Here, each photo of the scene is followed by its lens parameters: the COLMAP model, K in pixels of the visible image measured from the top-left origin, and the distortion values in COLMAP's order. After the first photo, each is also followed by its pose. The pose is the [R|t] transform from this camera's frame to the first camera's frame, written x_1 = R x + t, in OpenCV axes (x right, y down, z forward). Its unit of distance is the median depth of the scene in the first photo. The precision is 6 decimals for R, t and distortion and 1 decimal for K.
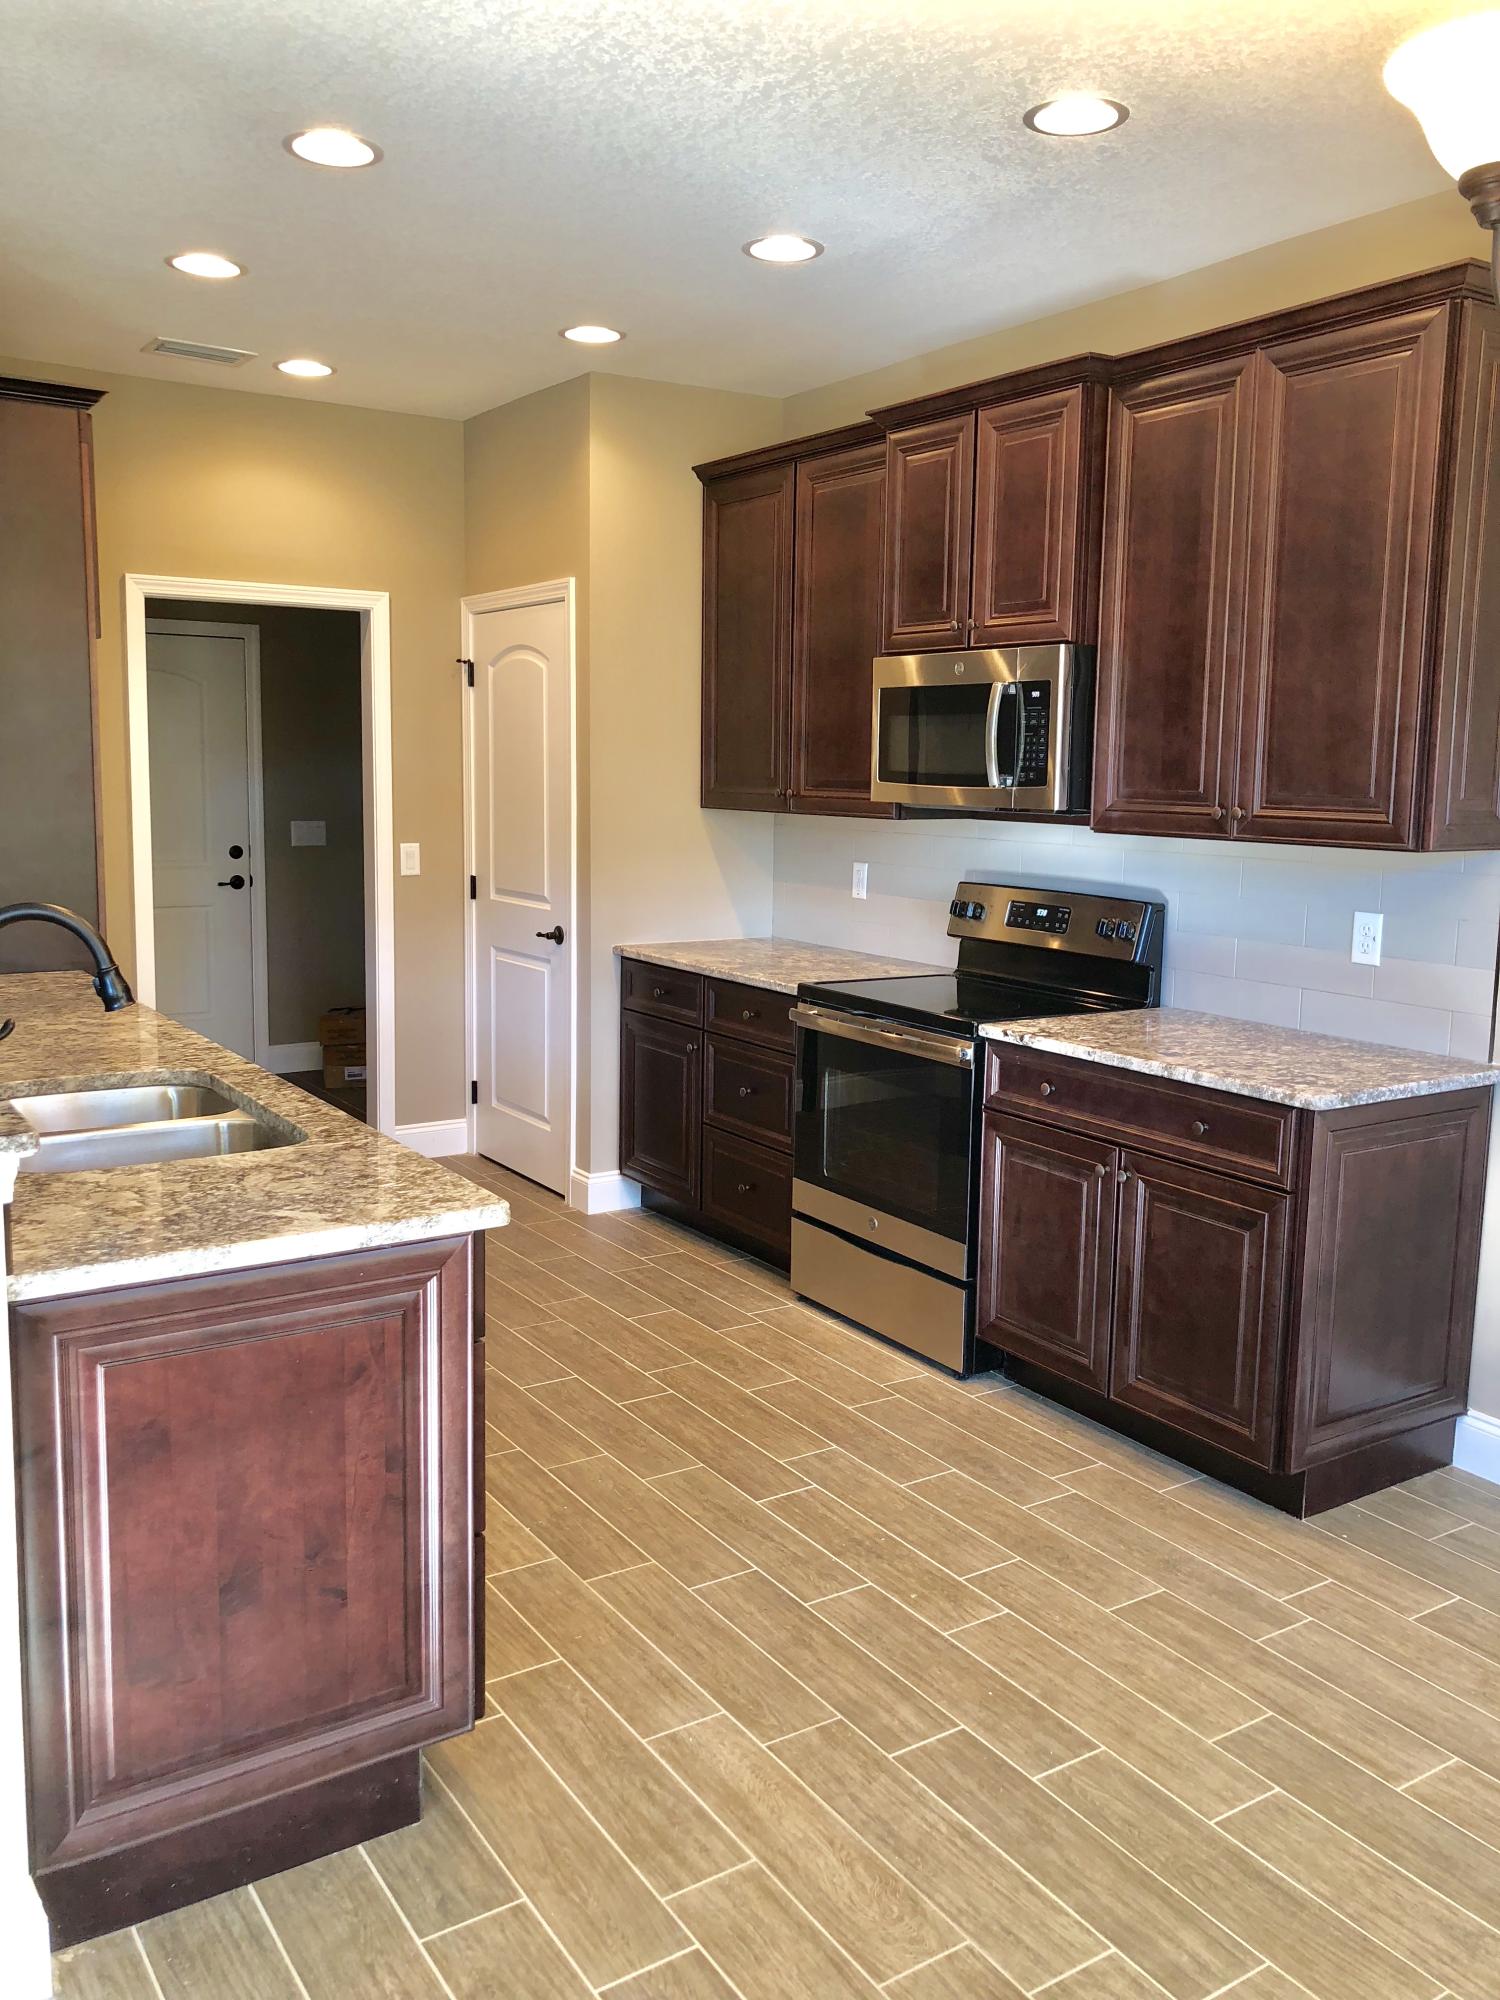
lens RADIAL K [[1633.4, 0, 756.8], [0, 1633.4, 997.0], [0, 0, 1]] dist [0.009215, 0.004354]
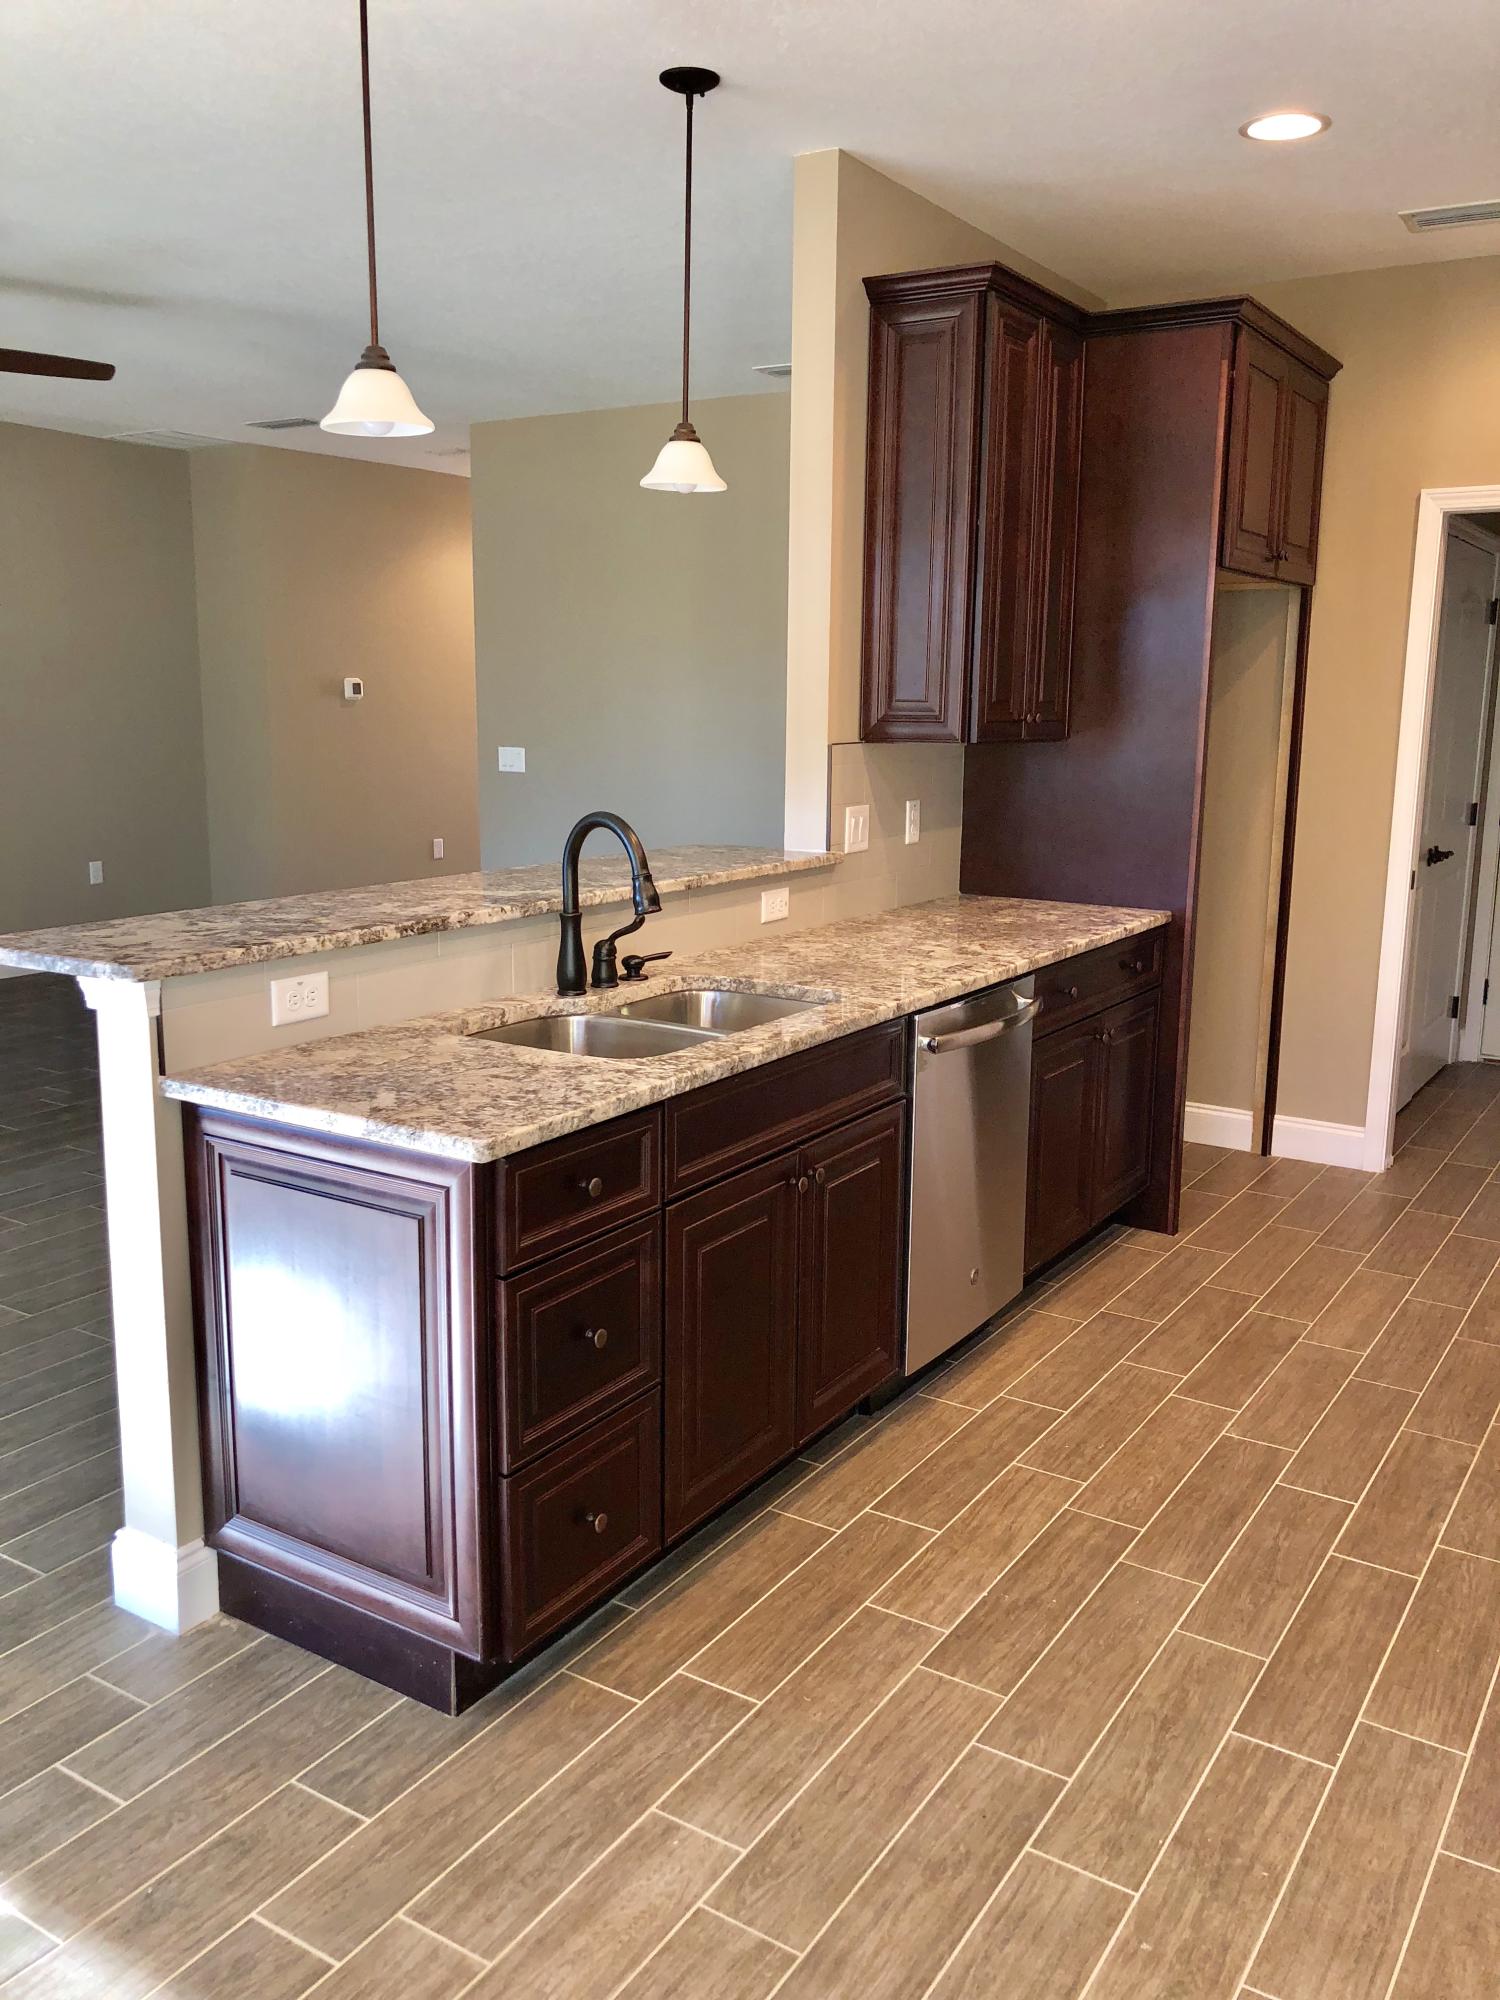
lens RADIAL K [[1633.4, 0, 768.9], [0, 1633.4, 1000.9], [0, 0, 1]] dist [0.009215, 0.004354]
pose [[0.410472, 0.158471, -0.897998, 0.466238], [-0.133708, 0.984599, 0.112636, -0.051158], [0.902017, 0.073835, 0.425339, 0.457837]]
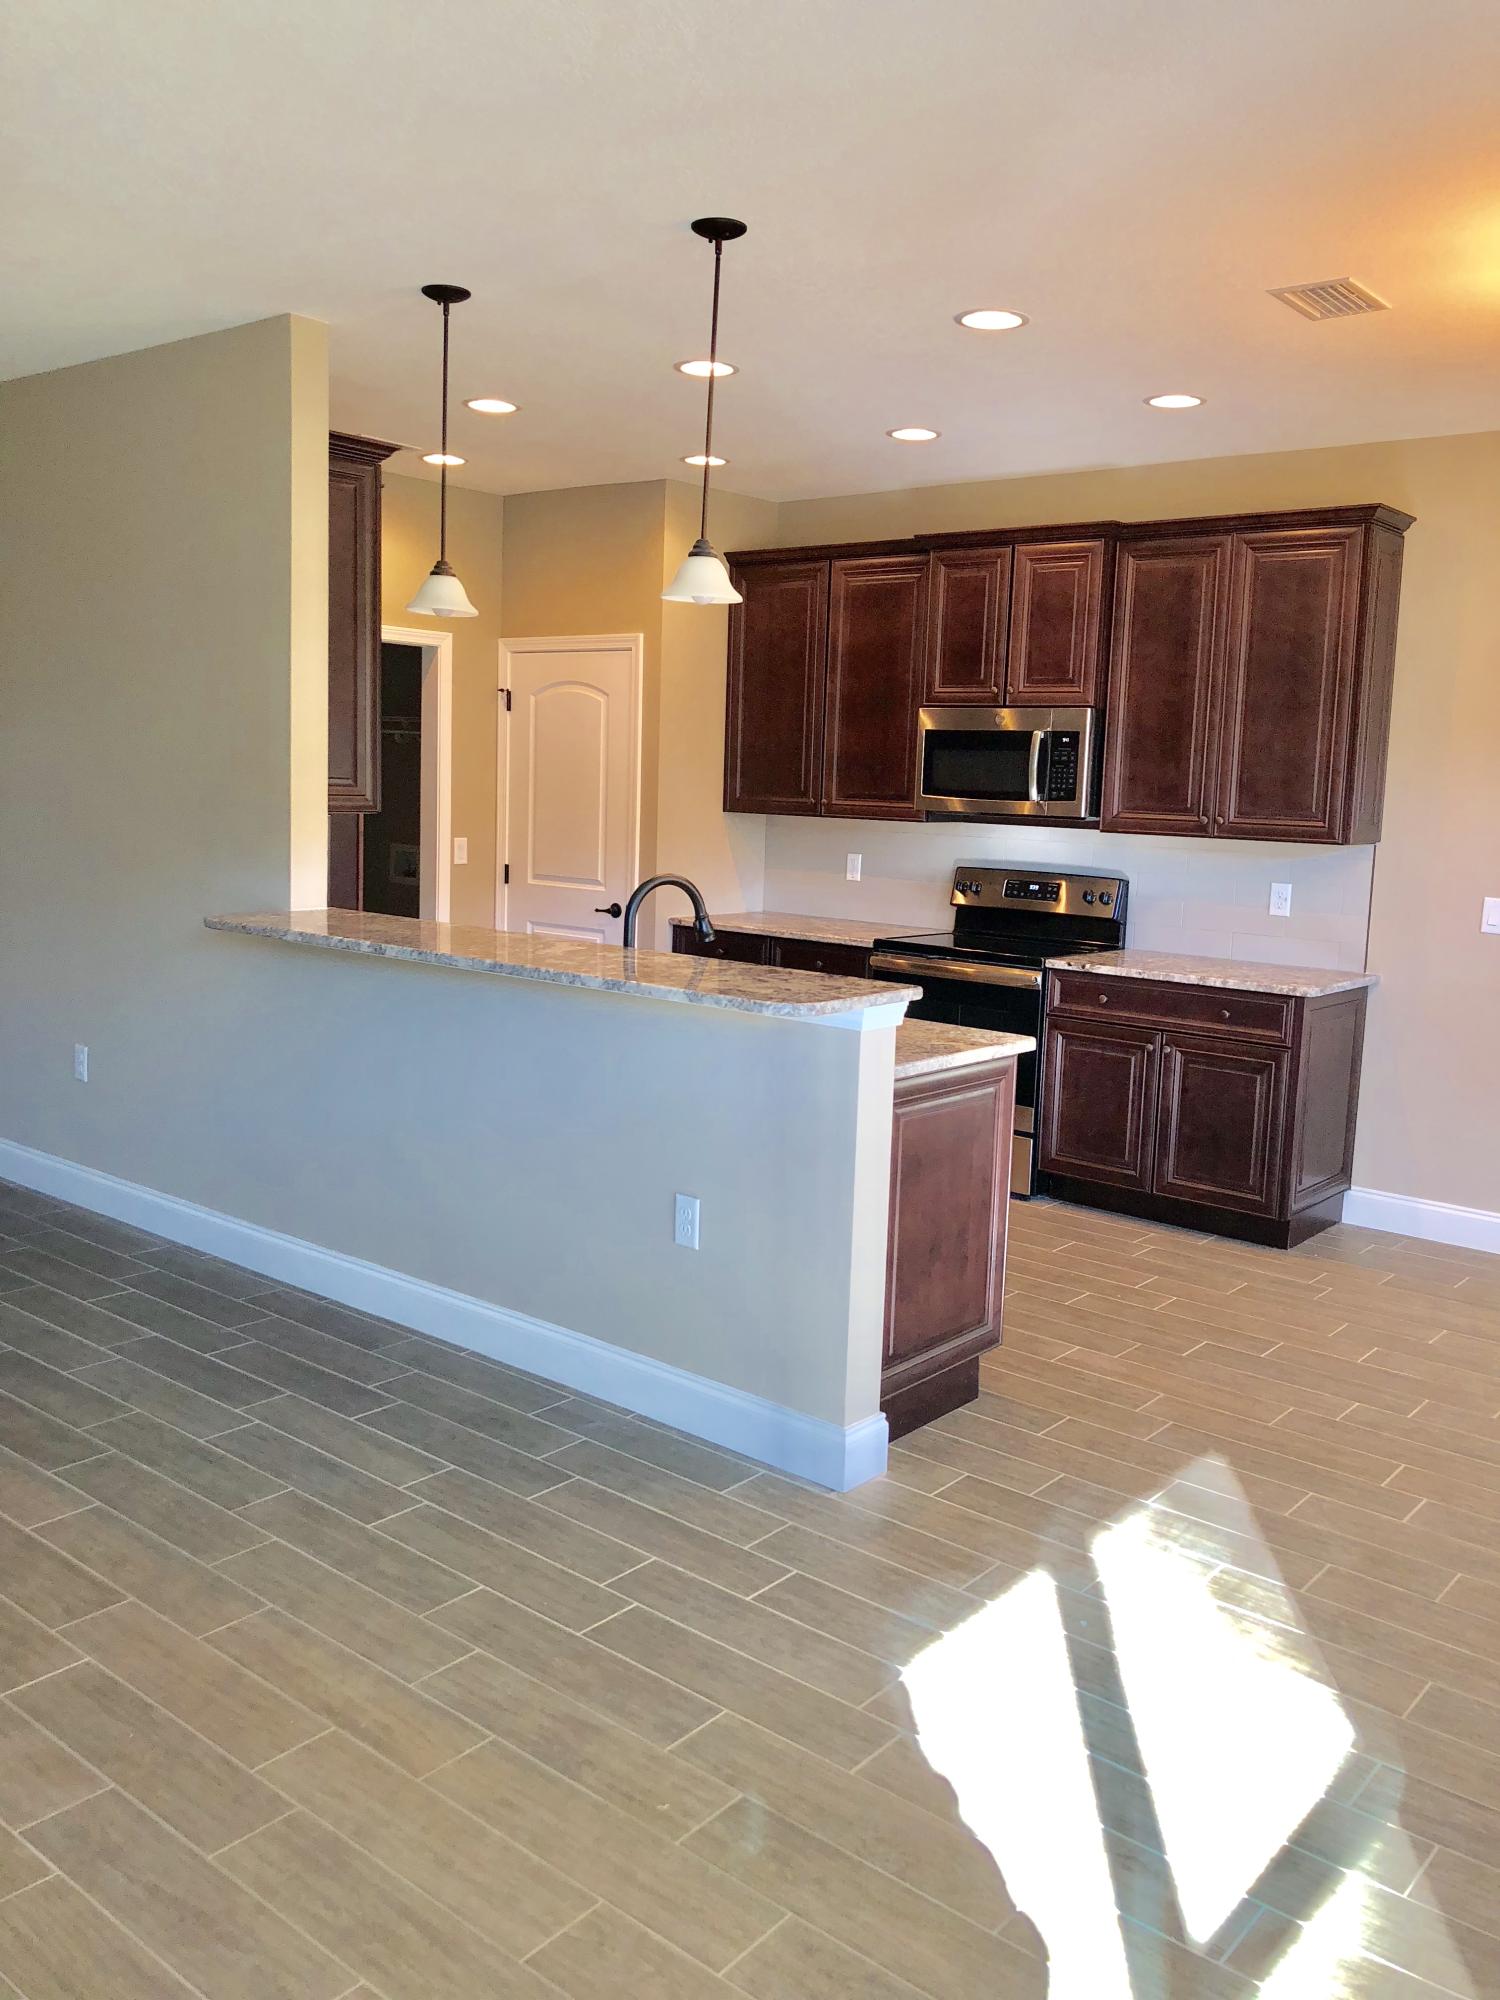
lens RADIAL K [[1633.4, 0, 752.1], [0, 1633.4, 993.4], [0, 0, 1]] dist [0.009215, 0.004354]
pose [[0.955968, -0.022970, 0.292570, -0.601329], [0.023584, 0.999721, 0.001429, 0.042237], [-0.292521, 0.005534, 0.956243, -0.382154]]
